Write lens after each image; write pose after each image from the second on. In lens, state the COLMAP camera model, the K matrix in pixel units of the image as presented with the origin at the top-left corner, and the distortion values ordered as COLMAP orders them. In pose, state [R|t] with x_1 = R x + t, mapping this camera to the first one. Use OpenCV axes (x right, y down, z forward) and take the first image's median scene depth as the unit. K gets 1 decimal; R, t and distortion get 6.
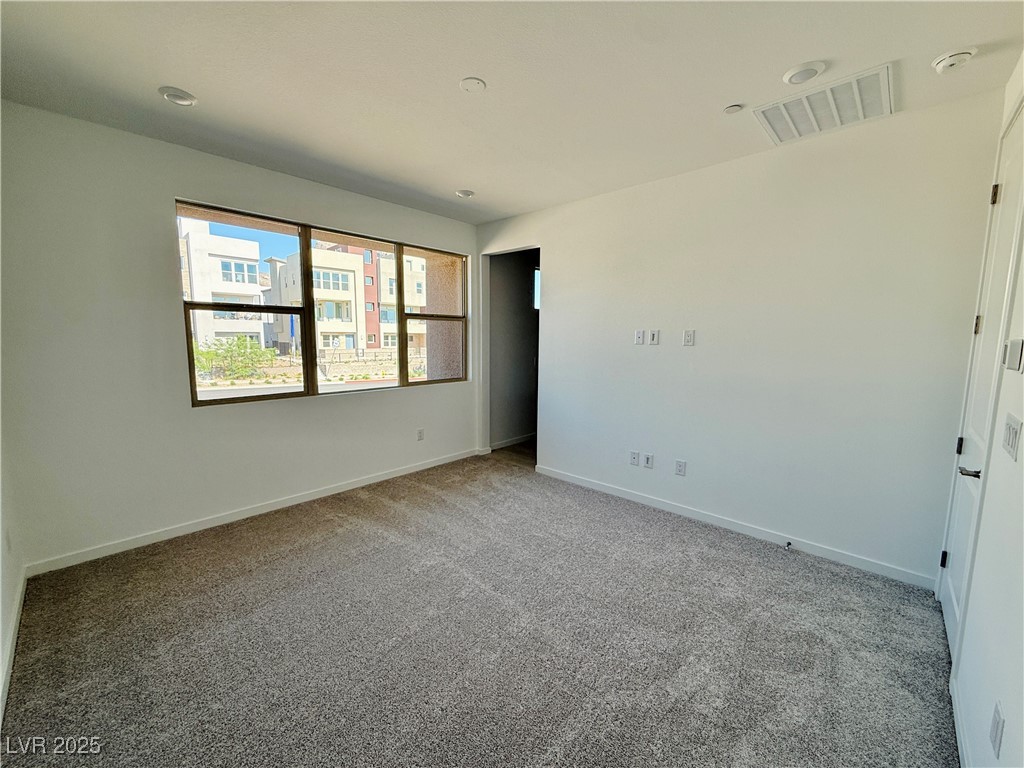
lens RADIAL K [[408.7, 0, 515.5], [0, 408.7, 383.4], [0, 0, 1]] dist [-0.000466, 0.000375]
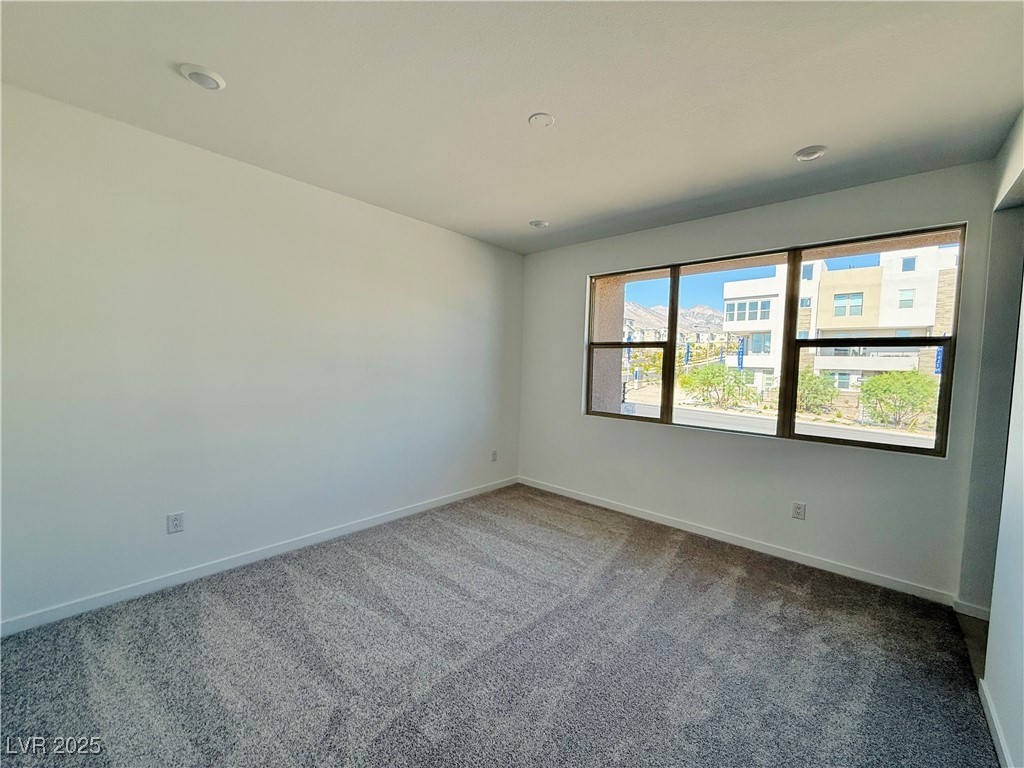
lens RADIAL K [[408.7, 0, 512.1], [0, 408.7, 386.5], [0, 0, 1]] dist [-0.000466, 0.000375]
pose [[0.012108, 0.051034, -0.998624, 0.485465], [-0.141530, 0.988730, 0.048812, -0.054703], [0.989860, 0.140744, 0.019195, 0.511902]]
